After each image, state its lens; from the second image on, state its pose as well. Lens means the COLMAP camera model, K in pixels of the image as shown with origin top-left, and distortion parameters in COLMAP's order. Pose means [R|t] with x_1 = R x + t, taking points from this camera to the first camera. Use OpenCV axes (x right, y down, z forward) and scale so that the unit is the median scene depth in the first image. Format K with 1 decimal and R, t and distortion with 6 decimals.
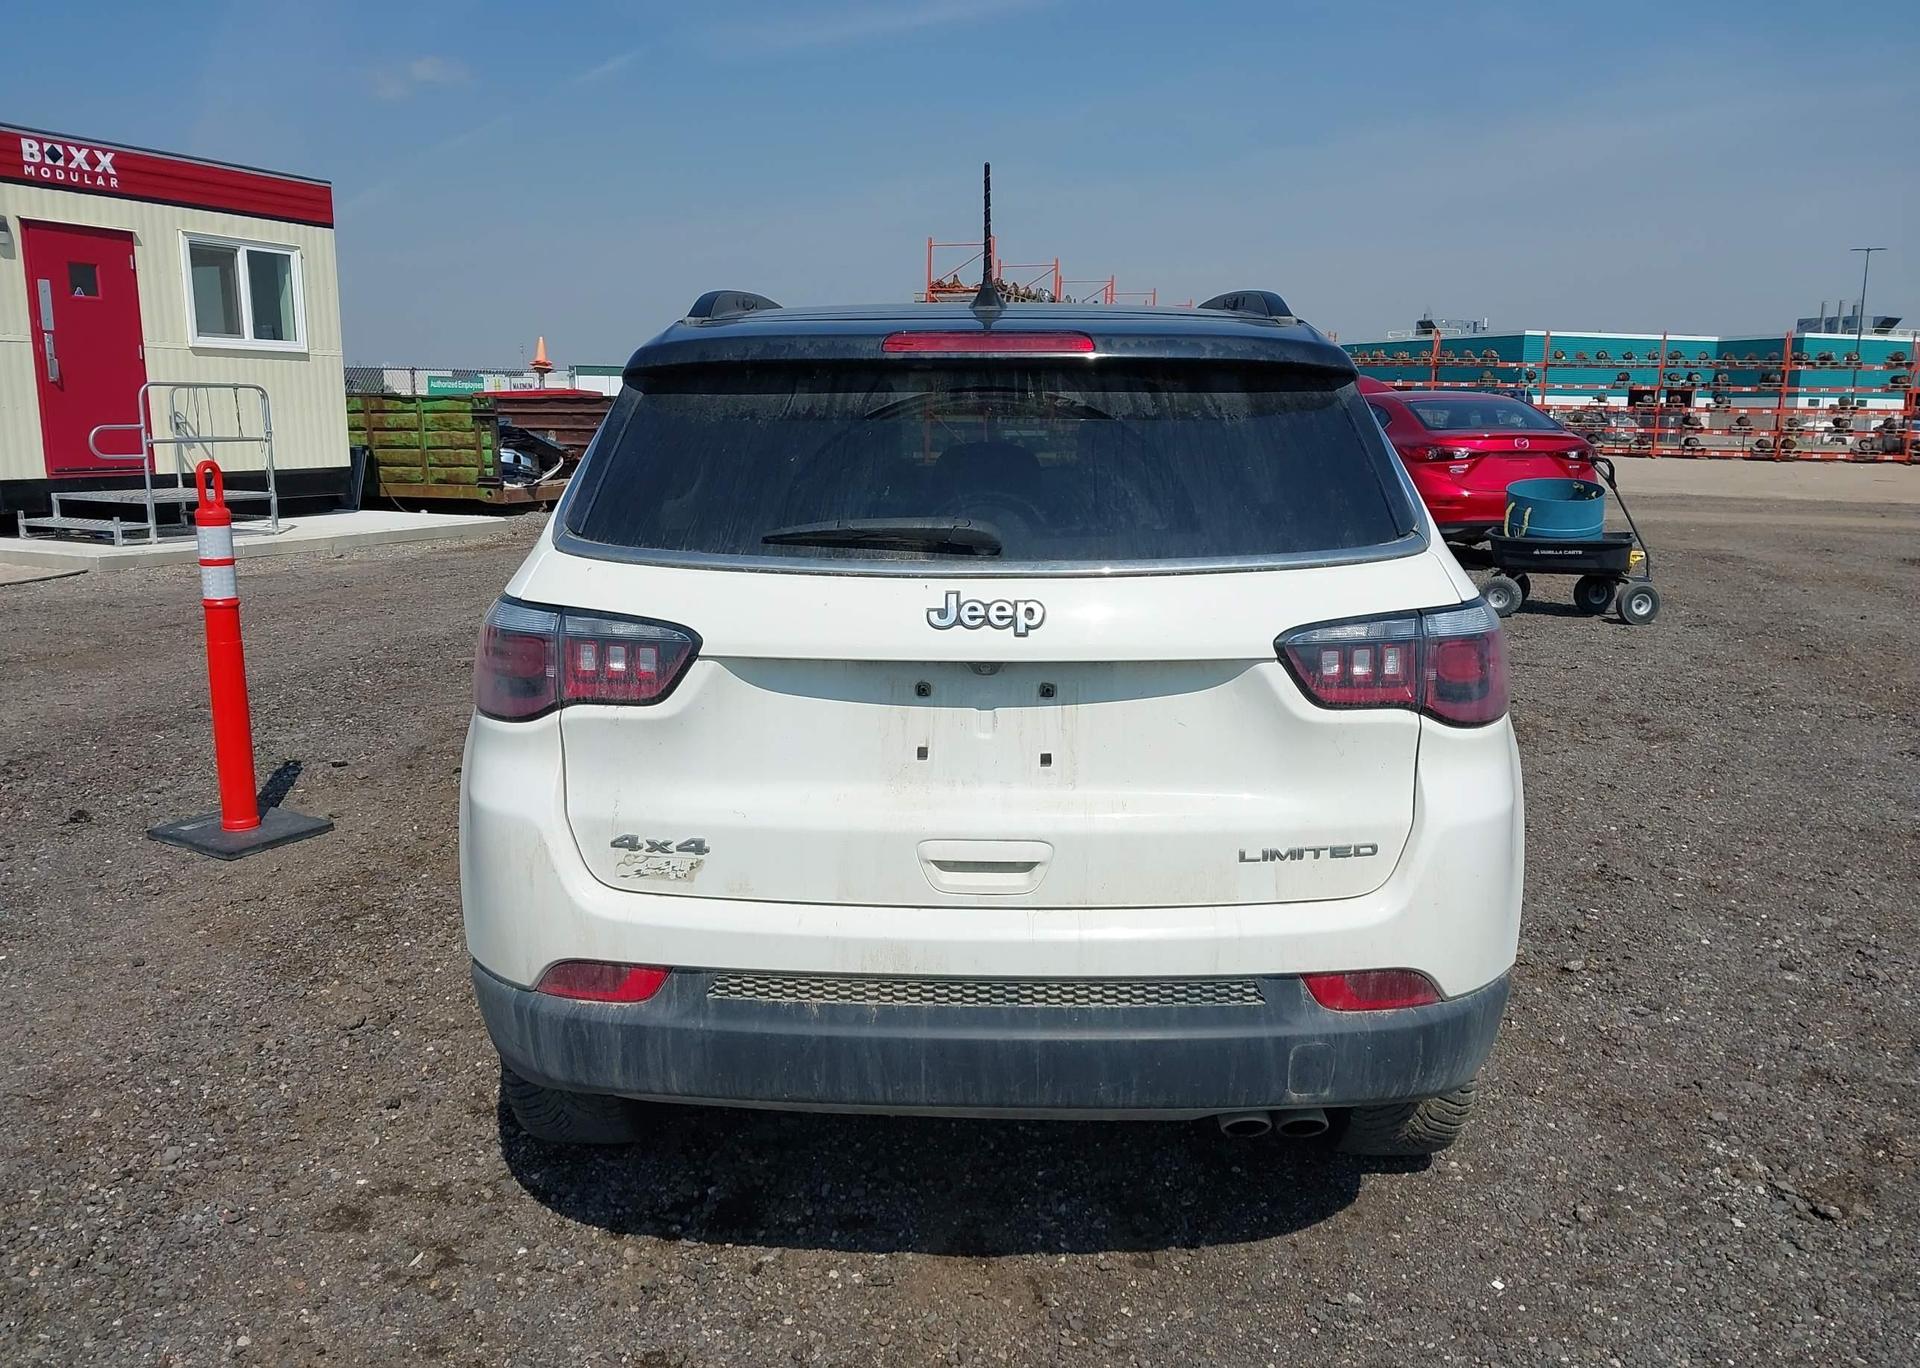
lens RADIAL K [[1517.8, 0, 956.9], [0, 1517.8, 686.7], [0, 0, 1]] dist [0.028025, -0.041570]
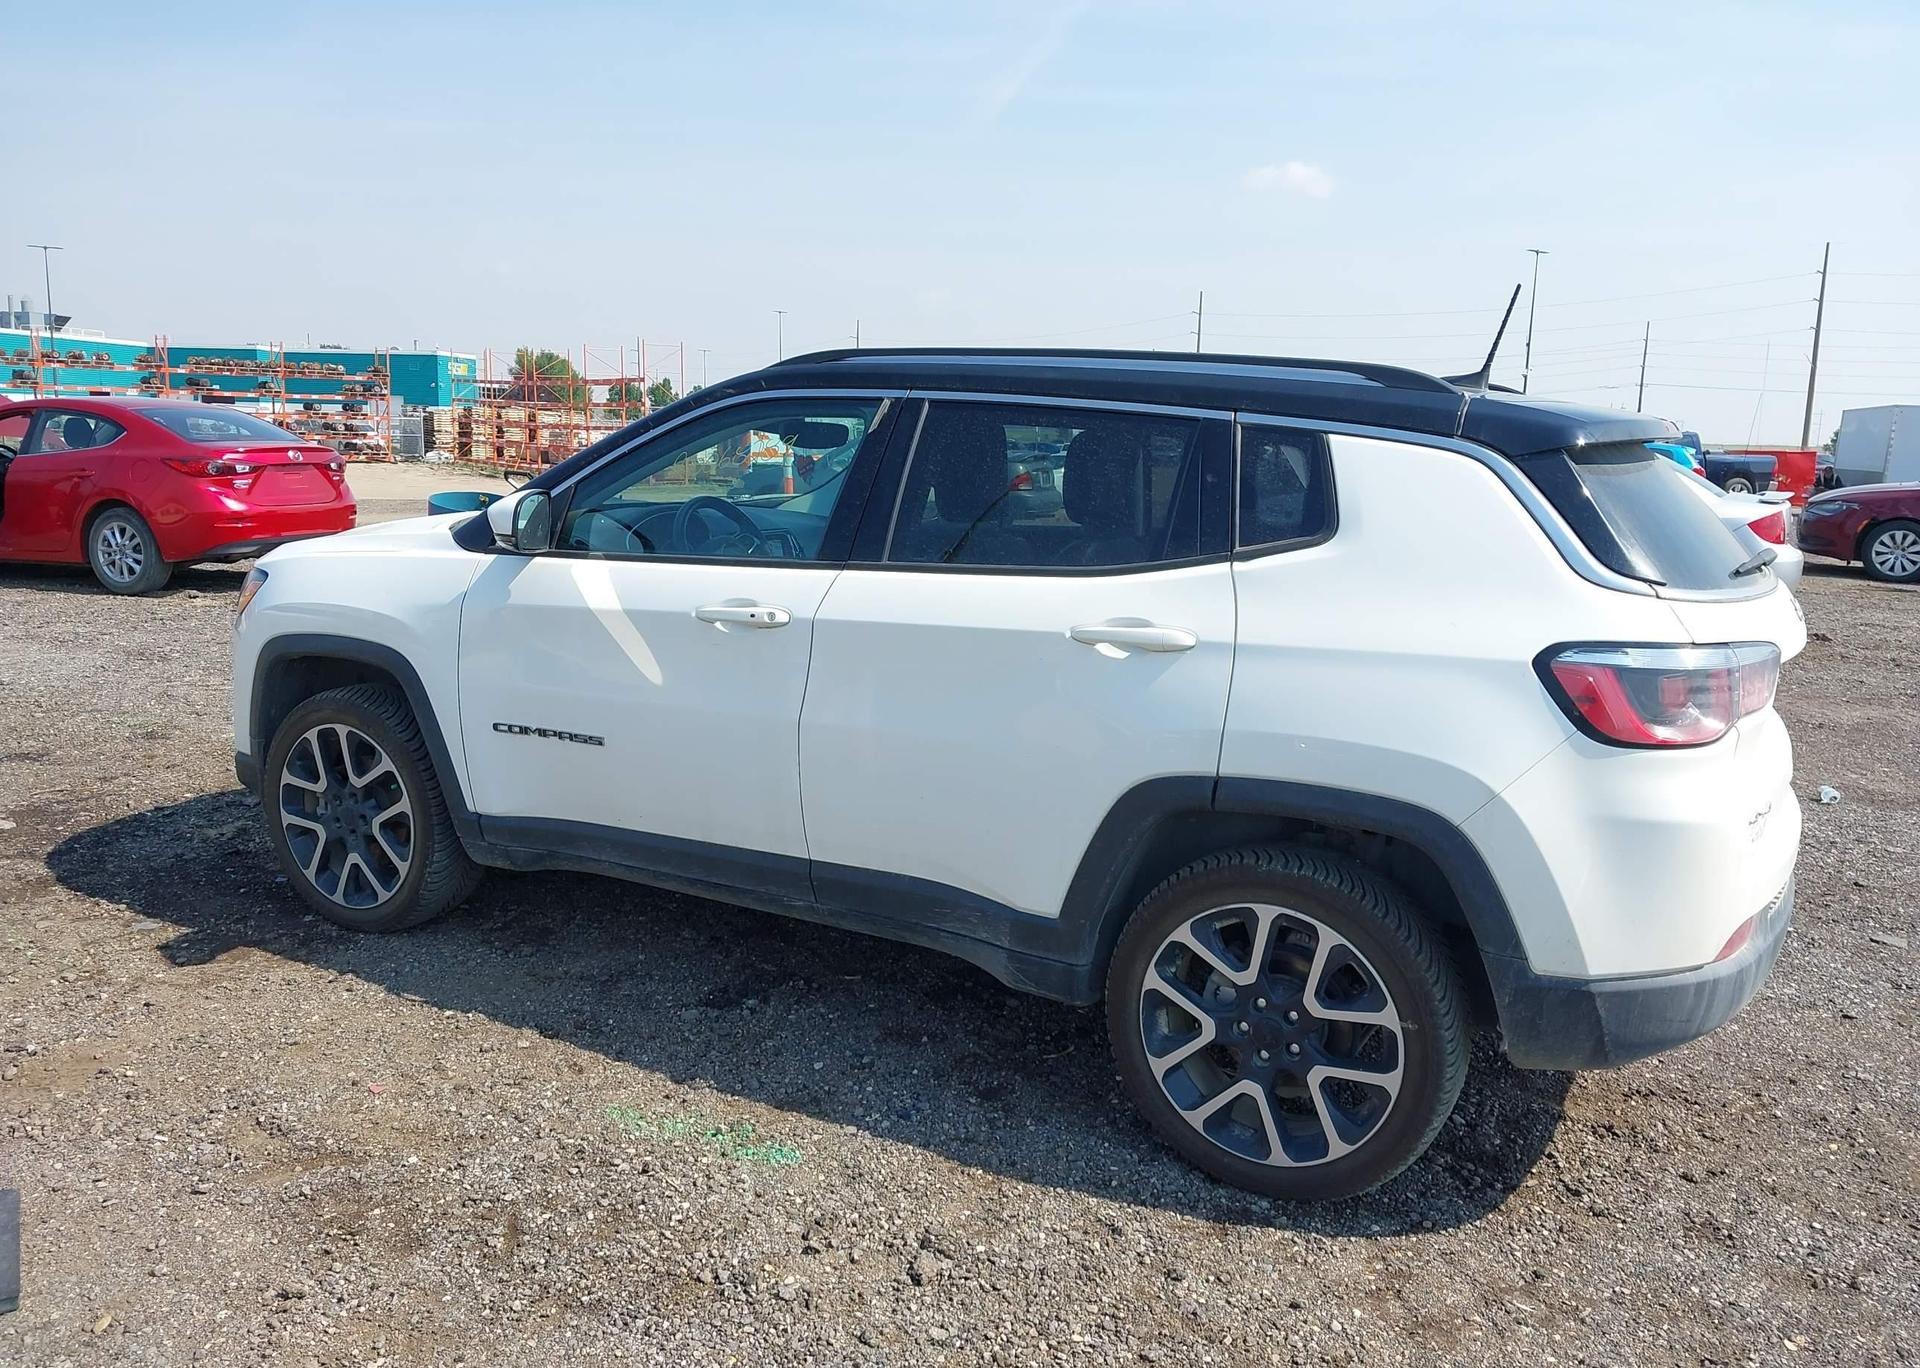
lens RADIAL K [[1517.8, 0, 954.8], [0, 1517.8, 694.6], [0, 0, 1]] dist [0.028025, -0.041570]
pose [[0.451330, -0.148671, 0.879885, -0.271578], [0.141158, 0.985504, 0.094111, -0.036108], [-0.881122, 0.081728, 0.465773, 0.162879]]
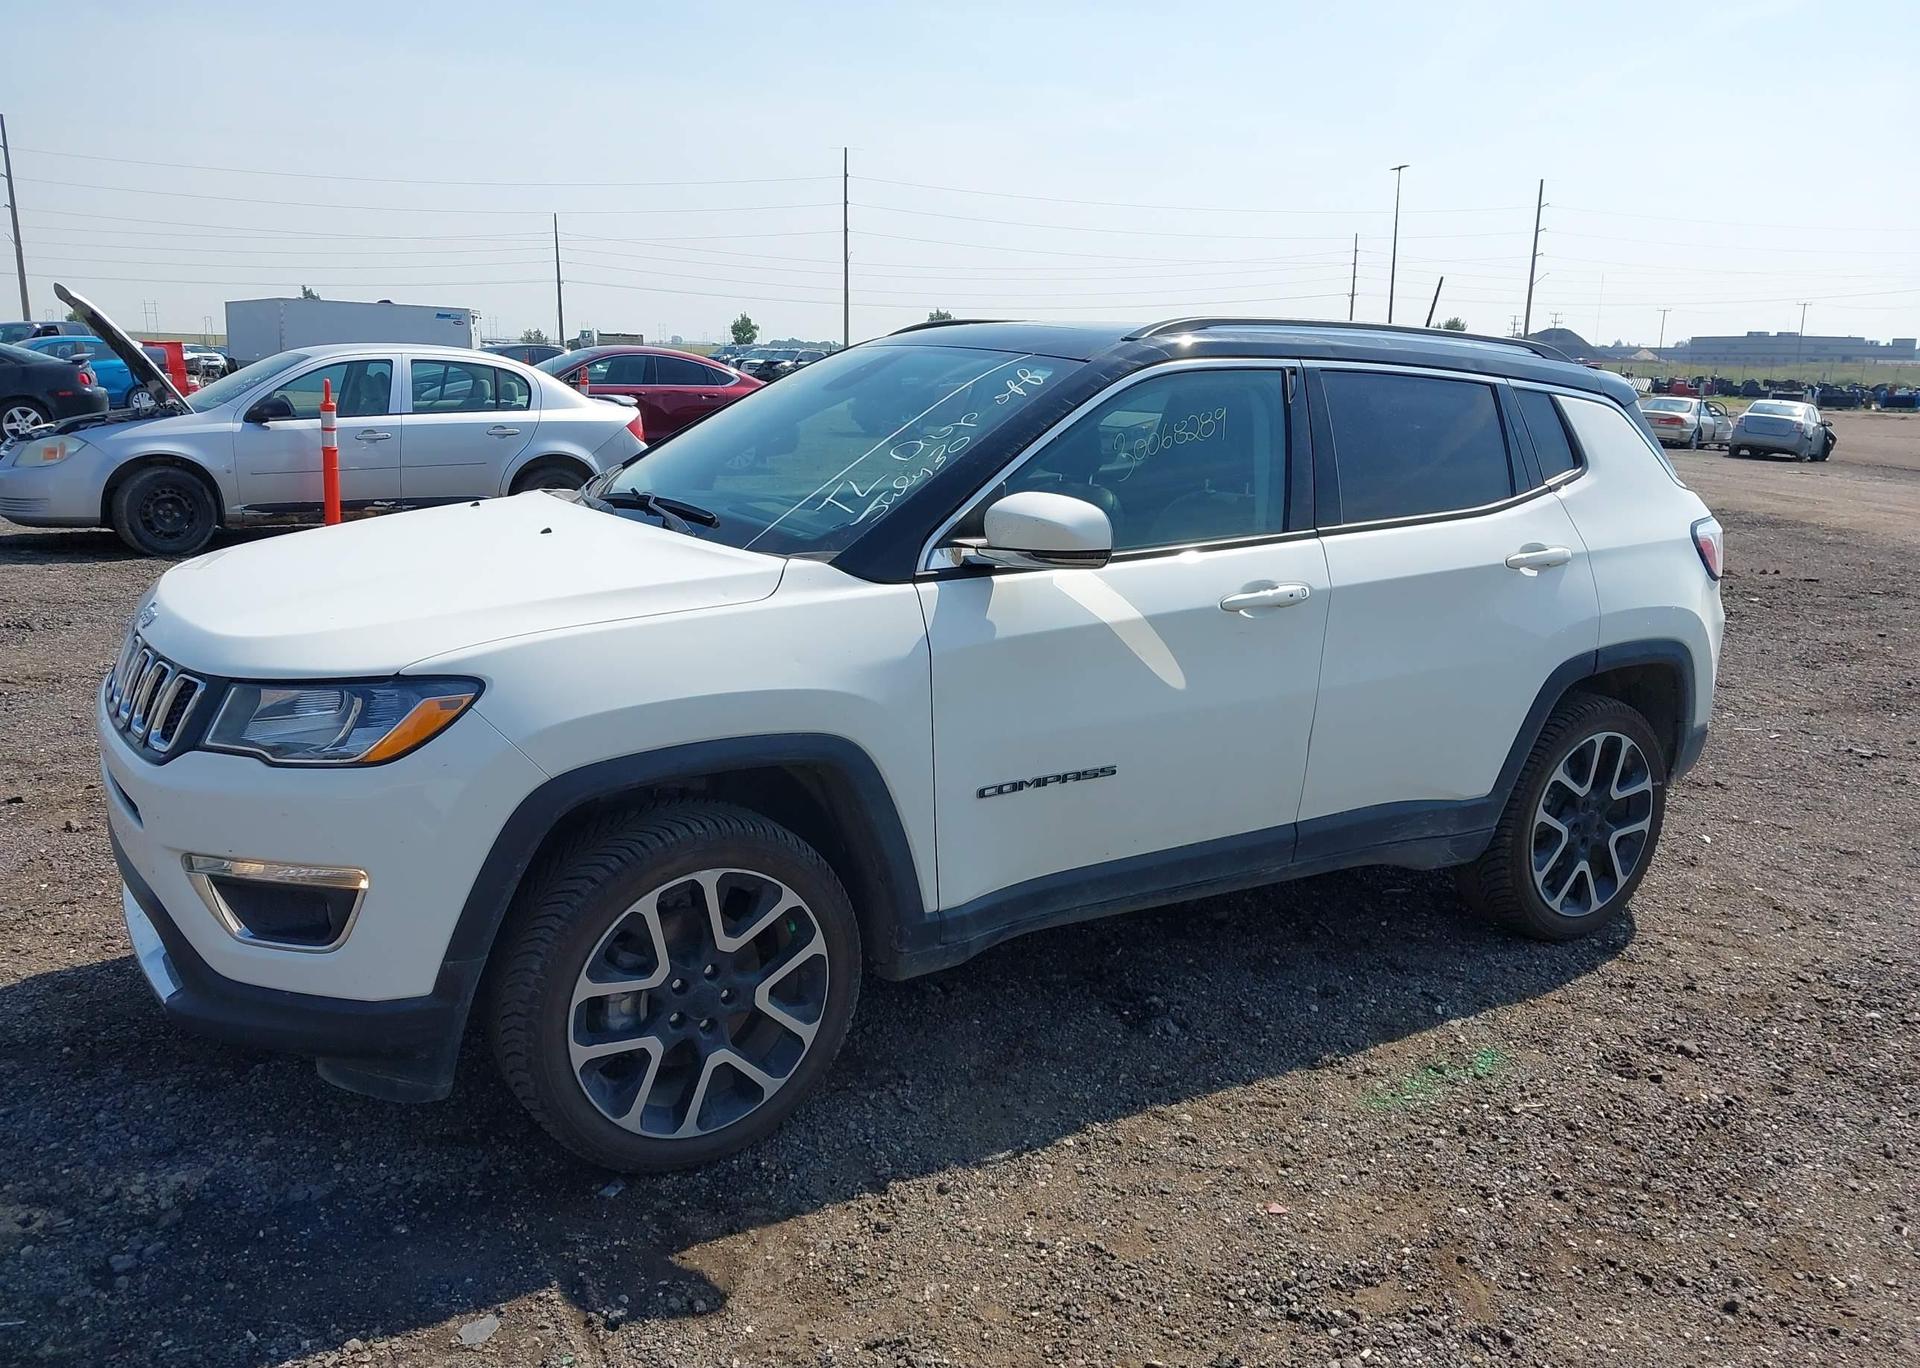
lens RADIAL K [[1517.8, 0, 947.2], [0, 1517.8, 683.8], [0, 0, 1]] dist [0.028025, -0.041570]
pose [[-0.558338, -0.192828, 0.806893, -0.236482], [0.131387, 0.939785, 0.315501, -0.104062], [-0.819144, 0.282172, -0.499382, 0.489680]]
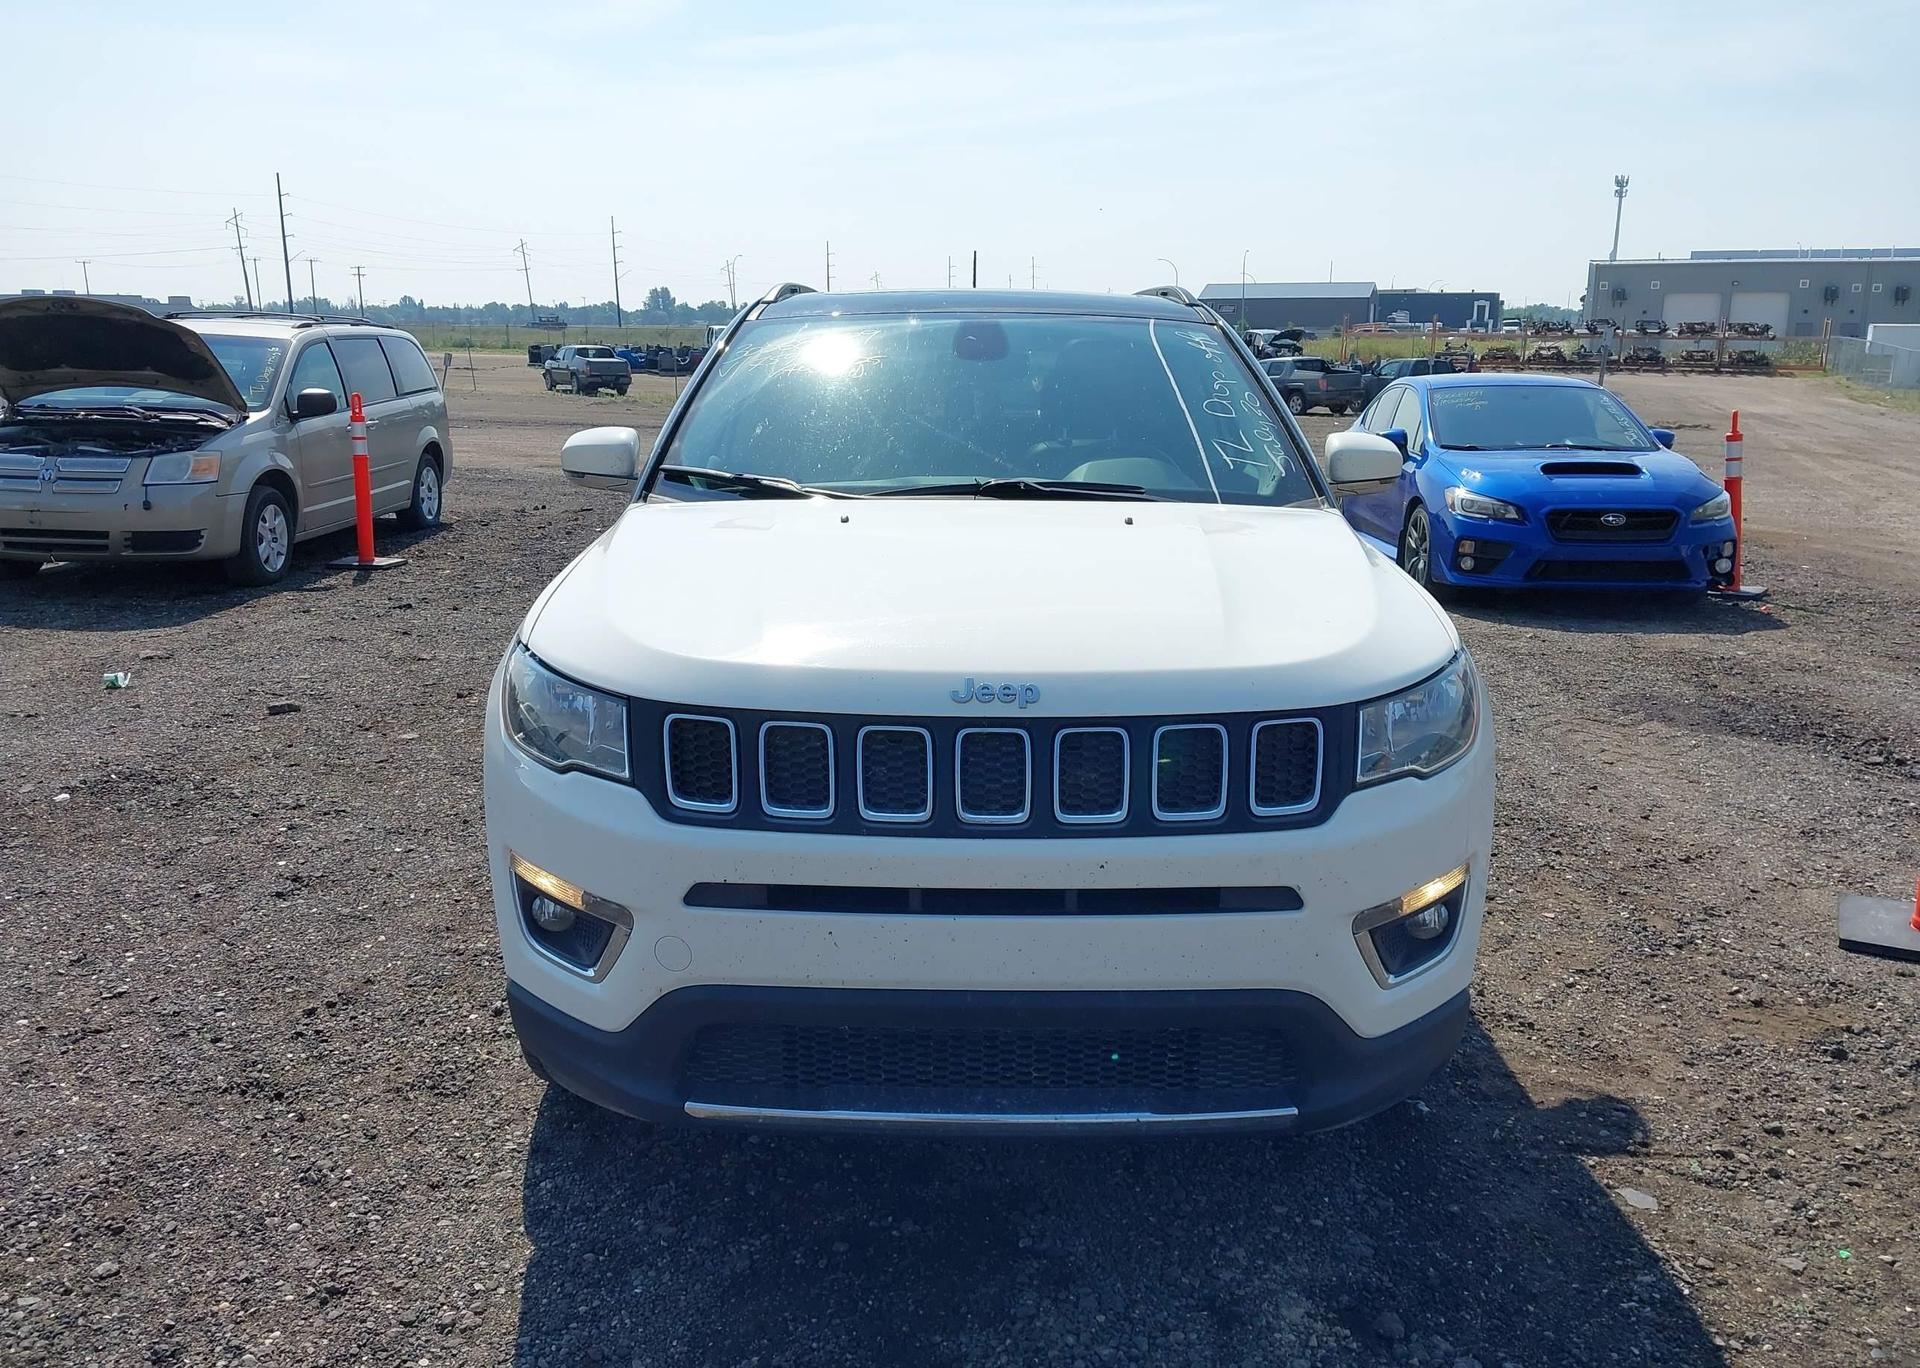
lens RADIAL K [[1517.8, 0, 959.6], [0, 1517.8, 676.1], [0, 0, 1]] dist [0.028025, -0.041570]
pose [[-0.999131, 0.000486, -0.041669, 0.025495], [-0.016181, 0.916942, 0.398693, -0.125335], [0.038402, 0.399021, -0.916137, 0.621679]]
